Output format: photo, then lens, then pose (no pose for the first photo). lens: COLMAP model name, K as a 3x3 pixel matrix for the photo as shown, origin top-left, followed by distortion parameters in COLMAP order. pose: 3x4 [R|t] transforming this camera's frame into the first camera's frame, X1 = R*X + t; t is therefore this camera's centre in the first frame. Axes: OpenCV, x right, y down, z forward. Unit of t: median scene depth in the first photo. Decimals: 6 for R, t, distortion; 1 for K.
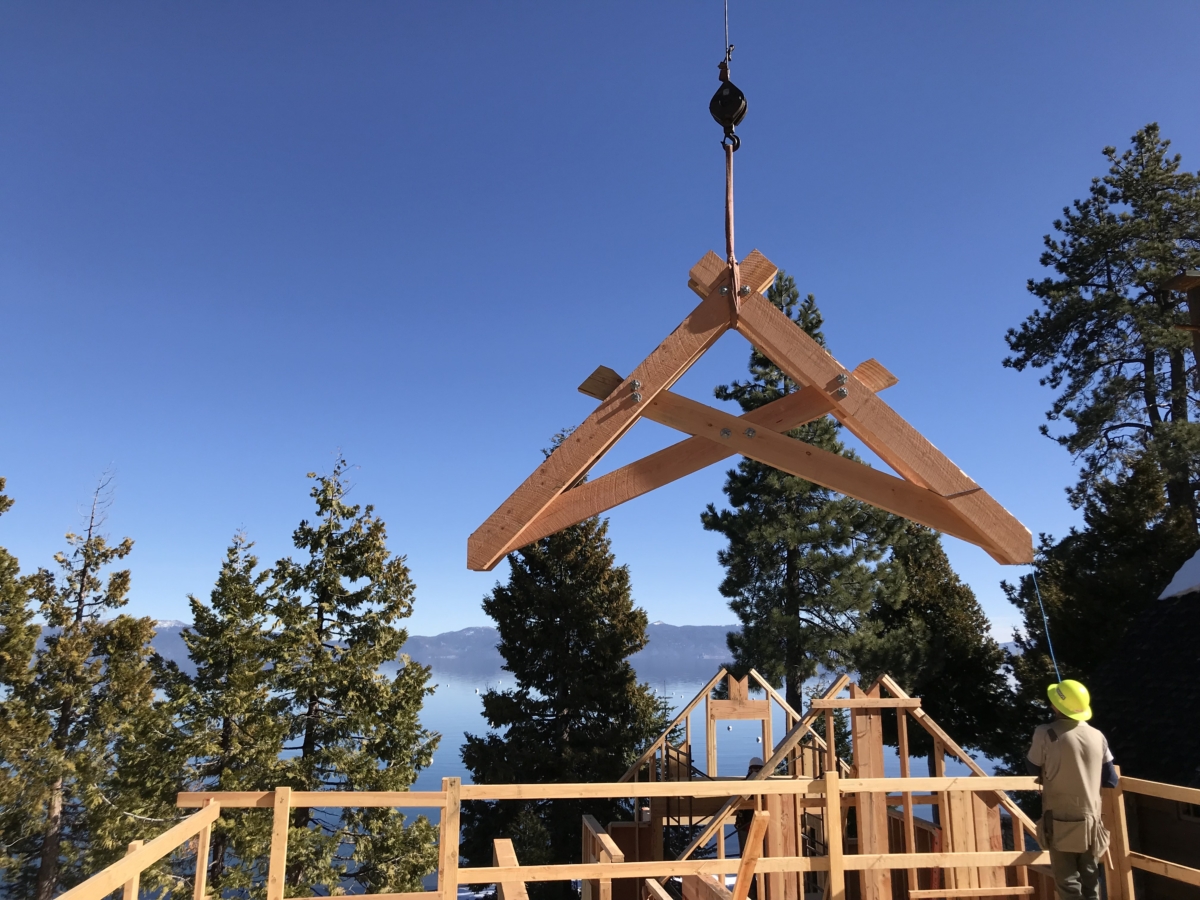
lens RADIAL K [[971.0, 0, 596.4], [0, 971.0, 440.6], [0, 0, 1]] dist [0.060233, -0.043707]
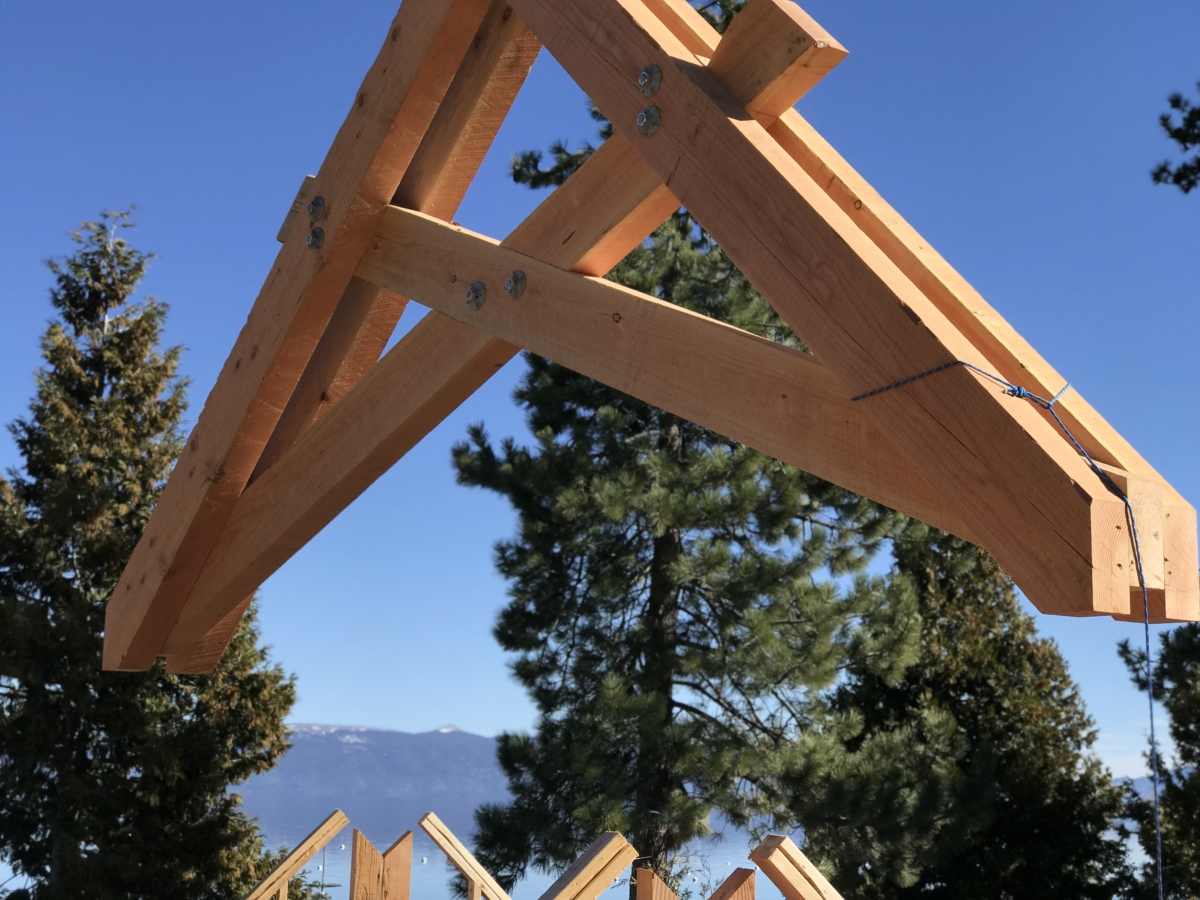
lens RADIAL K [[1937.0, 0, 602.3], [0, 1937.0, 453.2], [0, 0, 1]] dist [0.124196, 0.000000]
pose [[0.989947, 0.043318, 0.134645, 0.059530], [-0.049206, 0.997959, 0.040709, 0.041015], [-0.132607, -0.046925, 0.990057, 0.171274]]
